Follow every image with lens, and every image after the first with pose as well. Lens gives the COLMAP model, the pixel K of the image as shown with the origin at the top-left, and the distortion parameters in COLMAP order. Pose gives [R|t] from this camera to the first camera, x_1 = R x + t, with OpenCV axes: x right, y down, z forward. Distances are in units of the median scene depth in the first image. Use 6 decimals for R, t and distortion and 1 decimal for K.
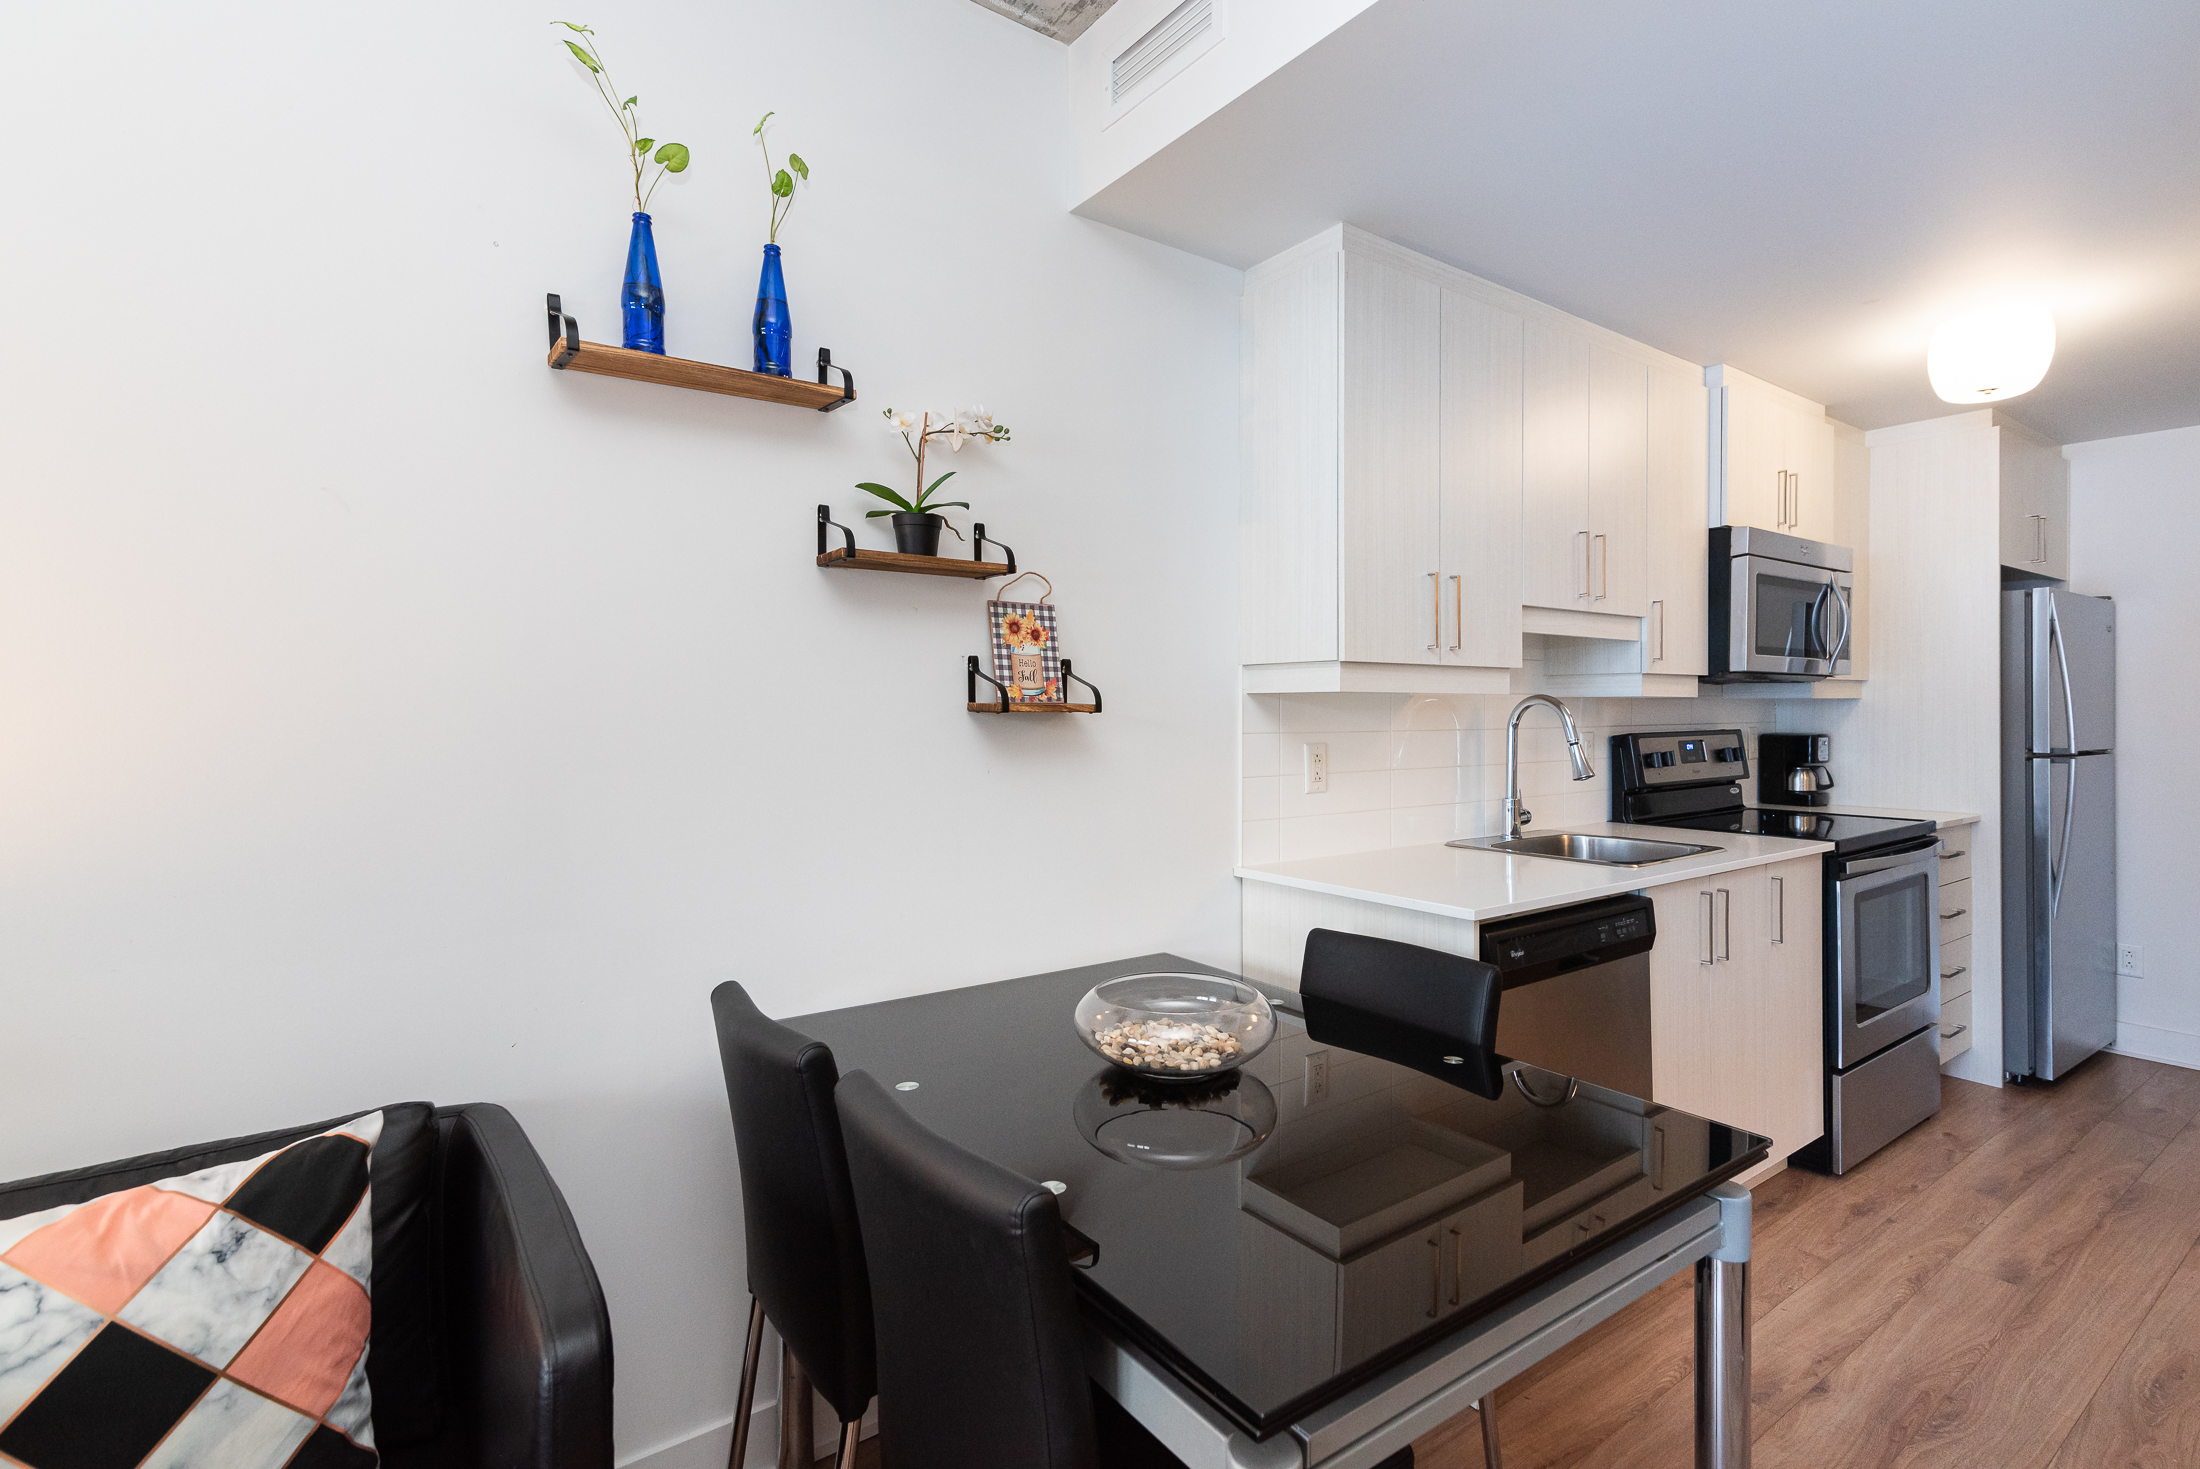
lens RADIAL K [[1059.5, 0, 1137.5], [0, 1059.5, 707.6], [0, 0, 1]] dist [0.013585, -0.000550]
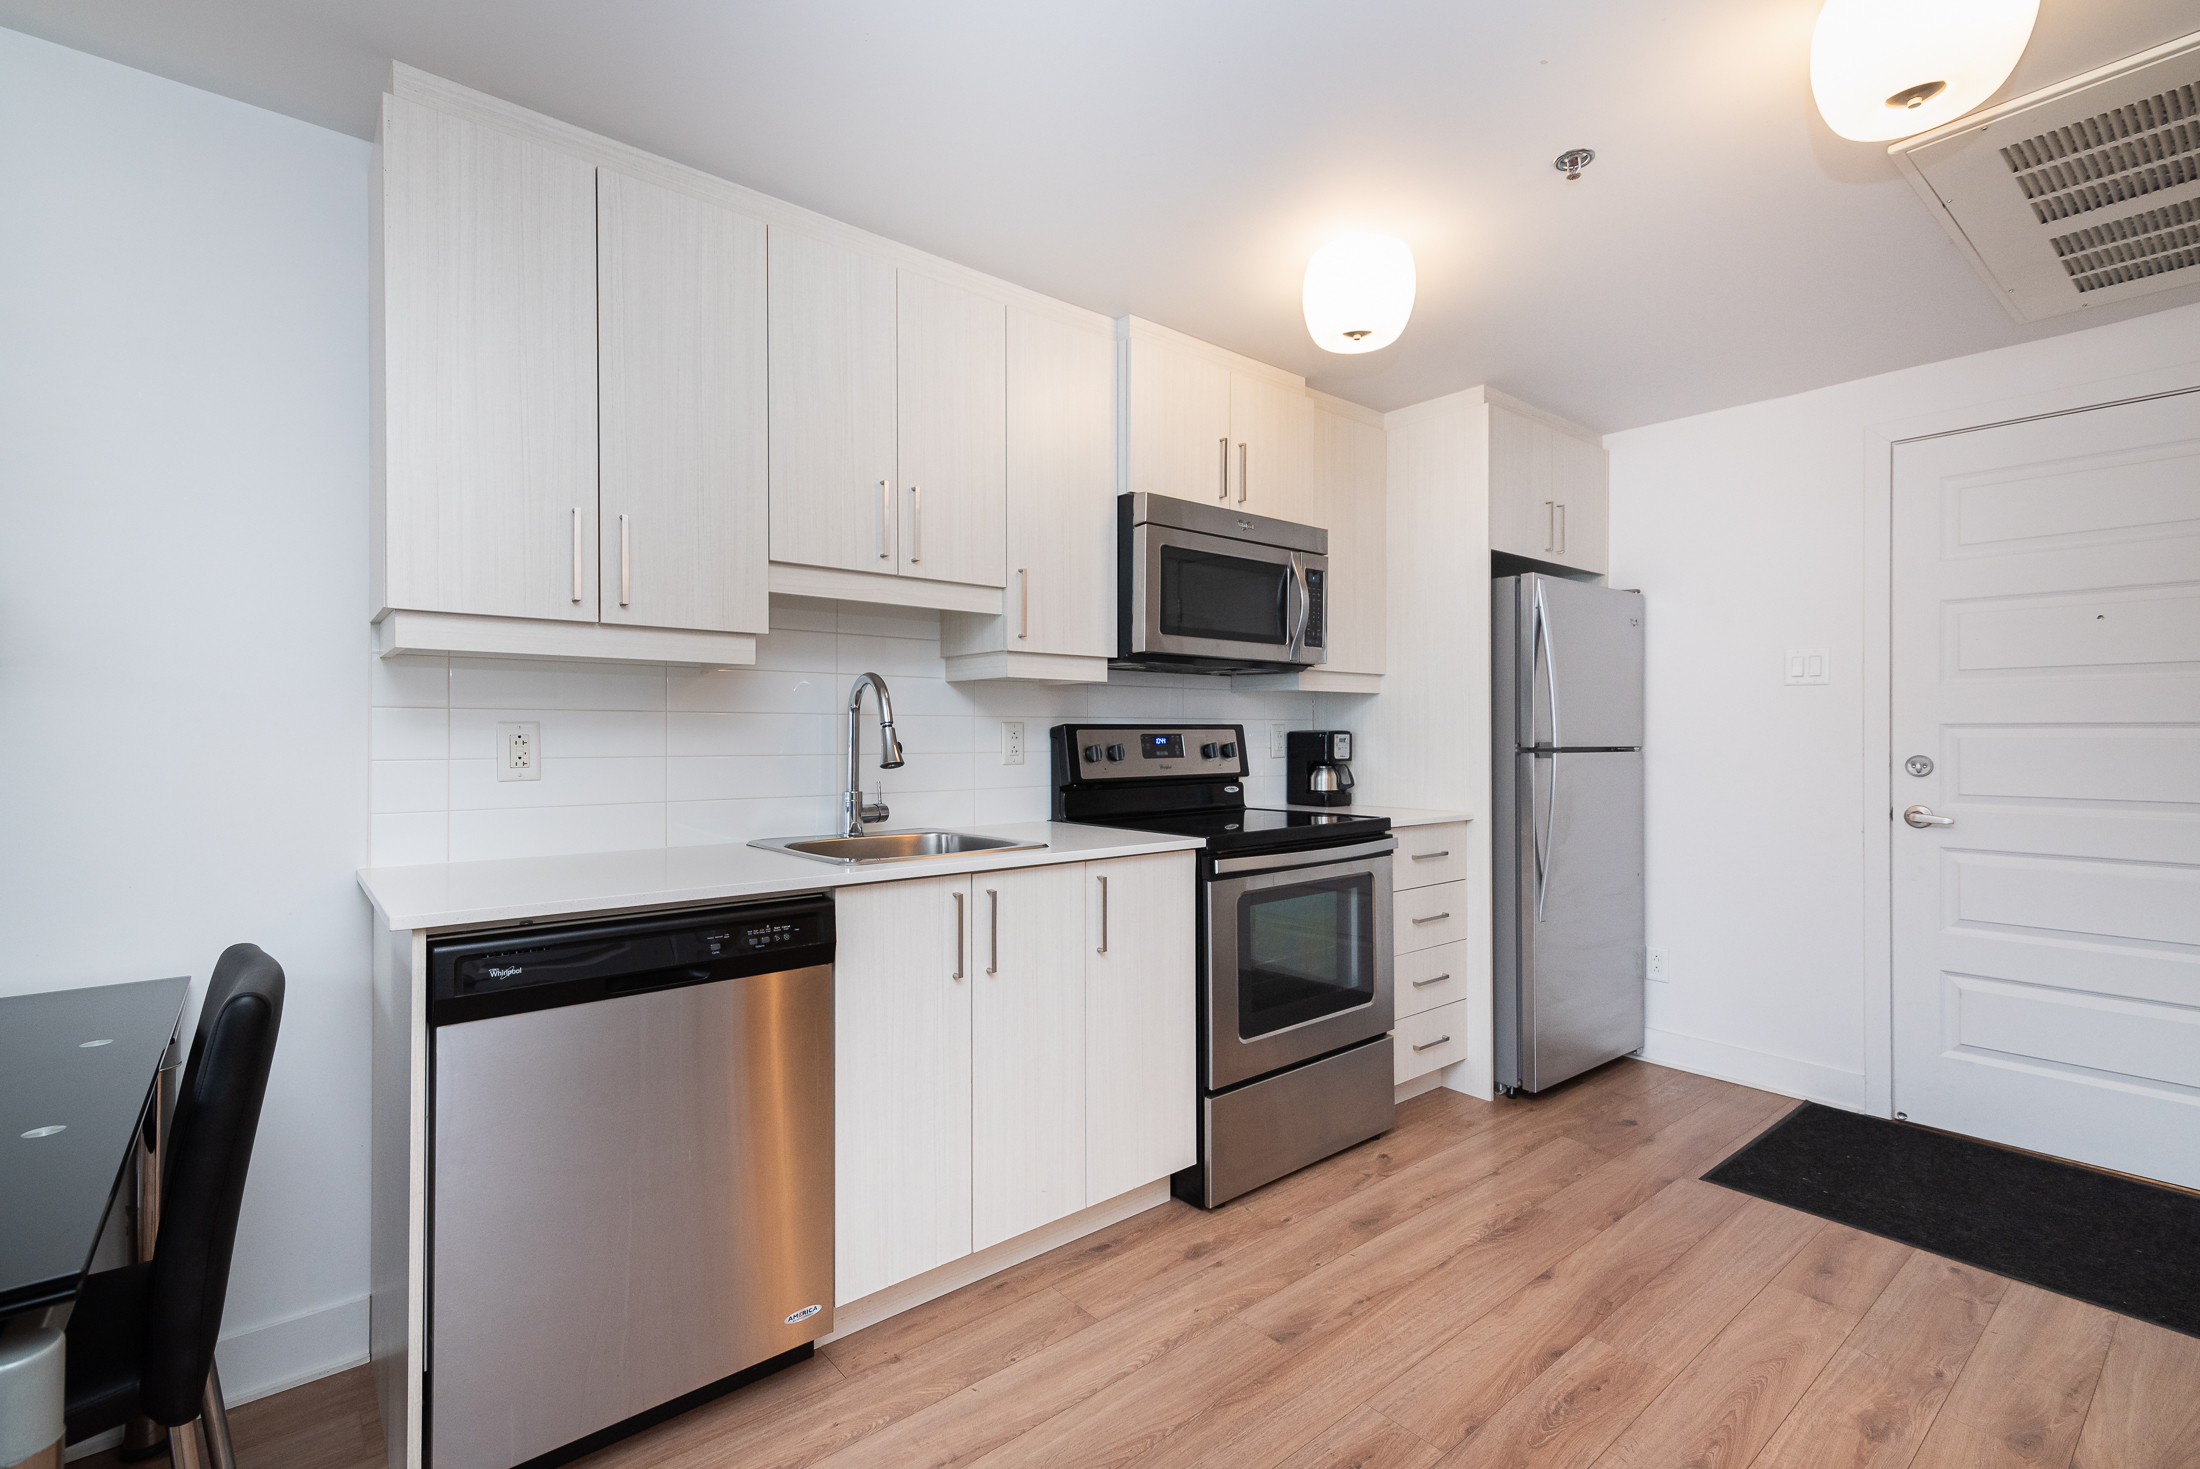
lens RADIAL K [[981.5, 0, 1100.0], [0, 981.5, 734.5], [0, 0, 1]] dist [0.014006, -0.000094]
pose [[0.999174, -0.000048, 0.040634, 0.482111], [0.000108, 0.999999, -0.001474, 0.036284], [-0.040634, 0.001477, 0.999173, 0.159162]]
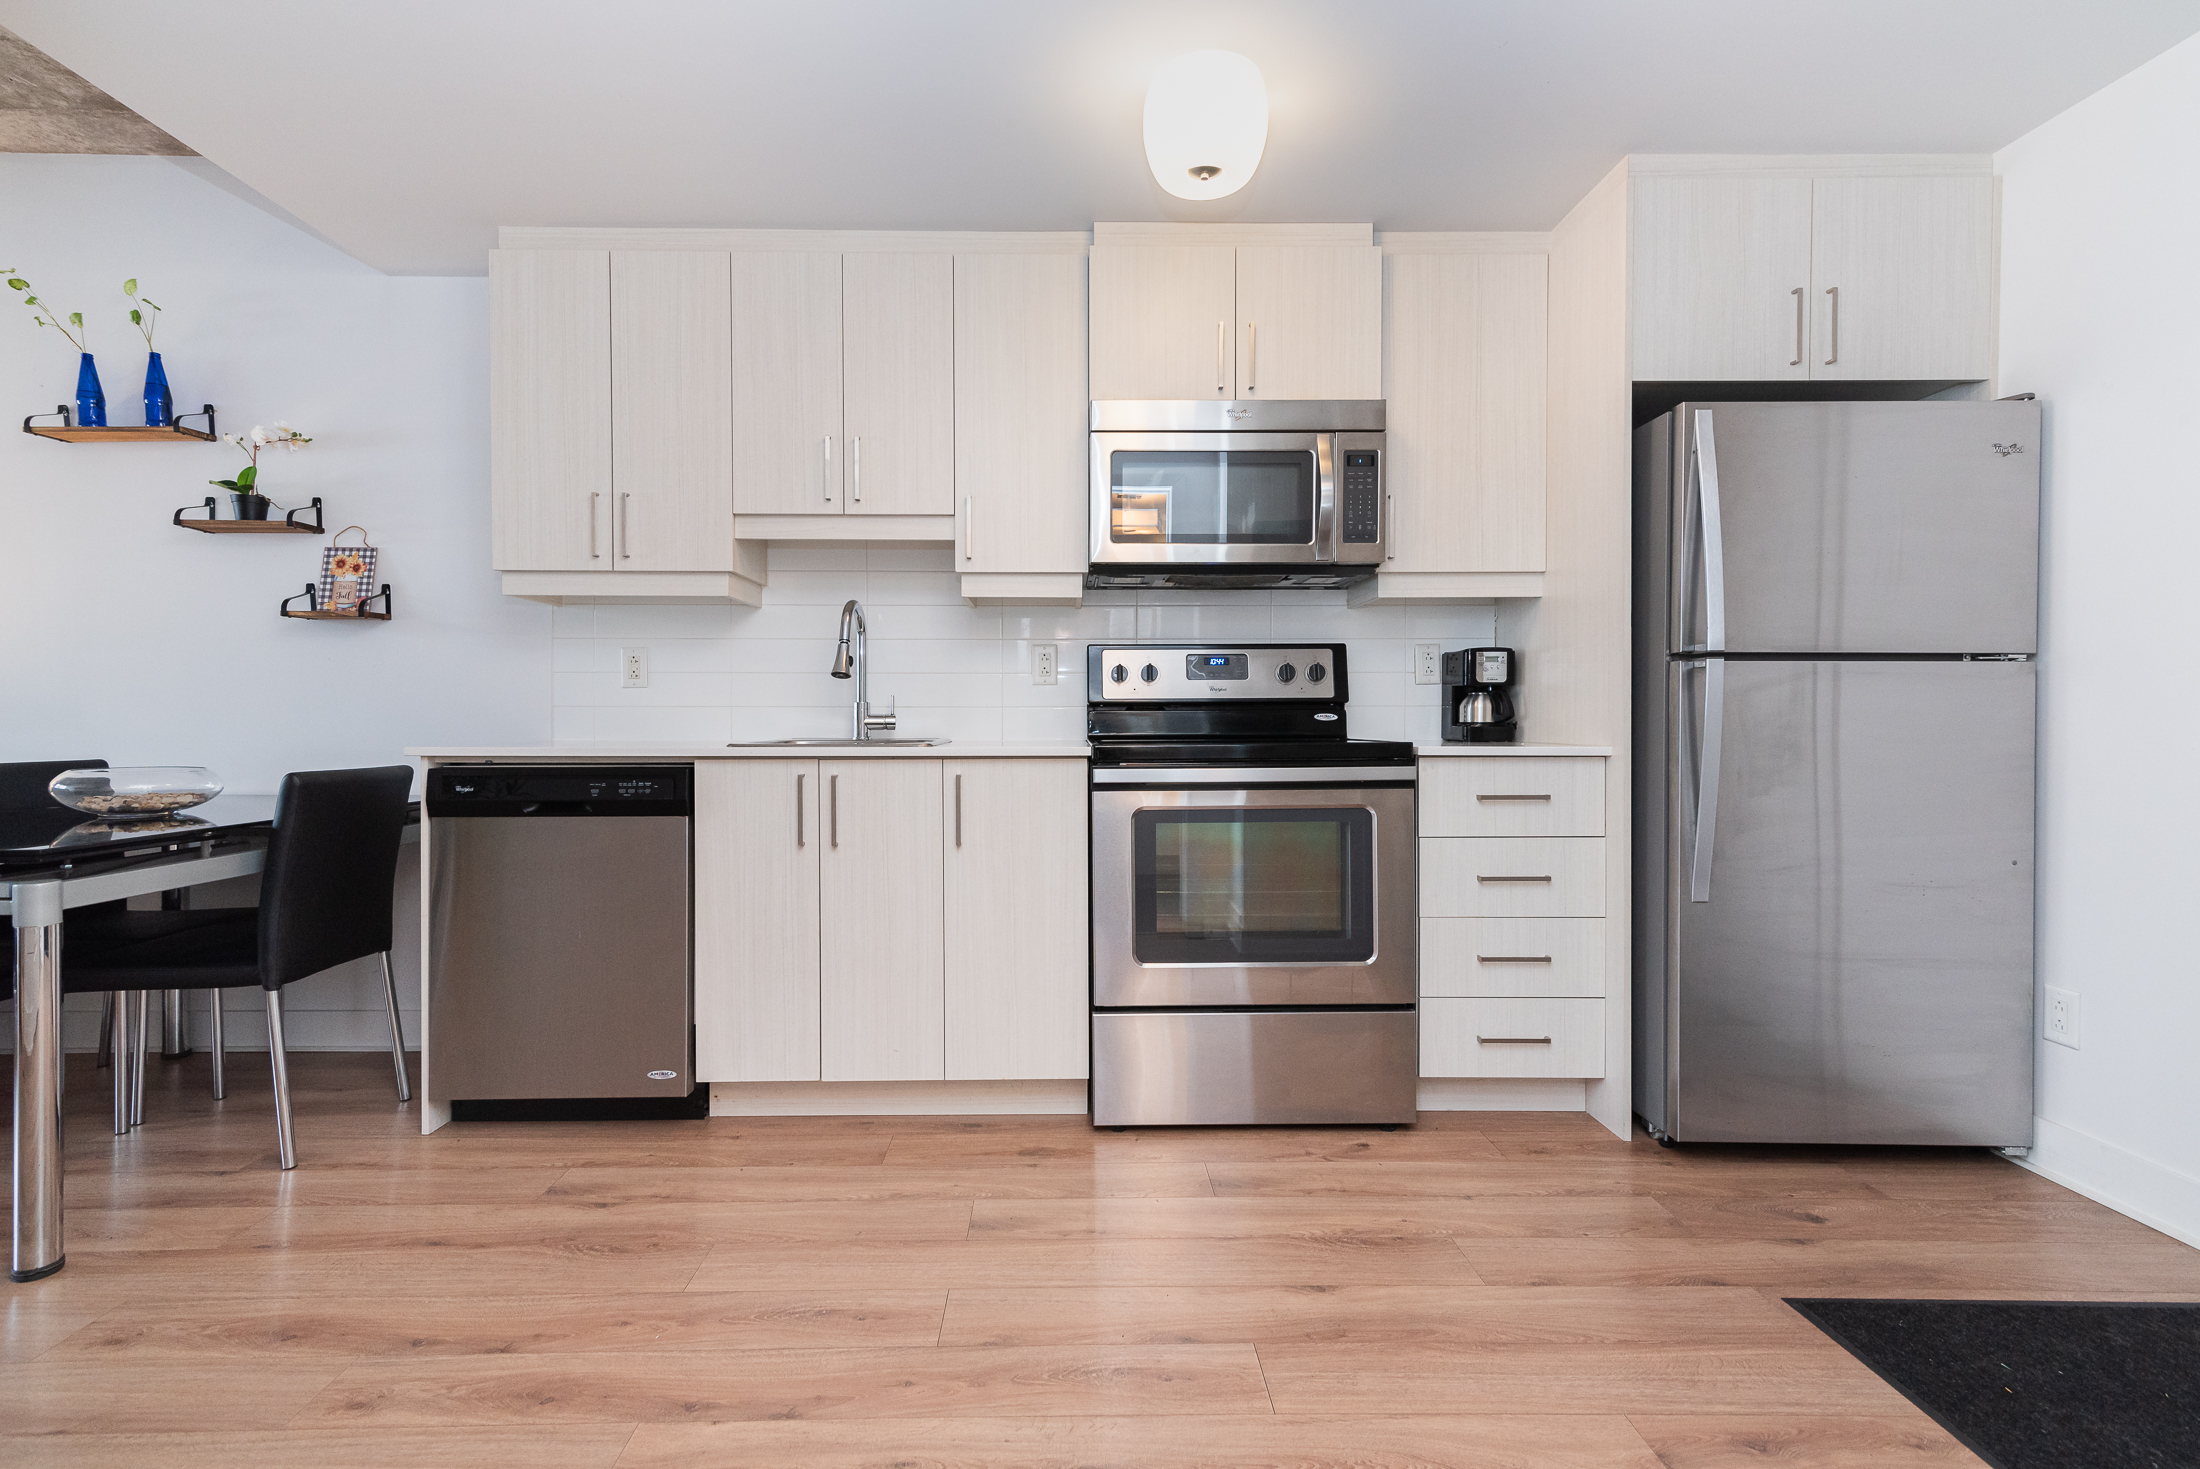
lens RADIAL K [[1006.2, 0, 1088.9], [0, 1006.2, 730.7], [0, 0, 1]] dist [0.011859, -0.000230]
pose [[0.802349, 0.007996, -0.596802, 1.039019], [-0.000373, 0.999917, 0.012897, 0.093054], [0.596855, -0.010125, 0.802285, 0.305814]]
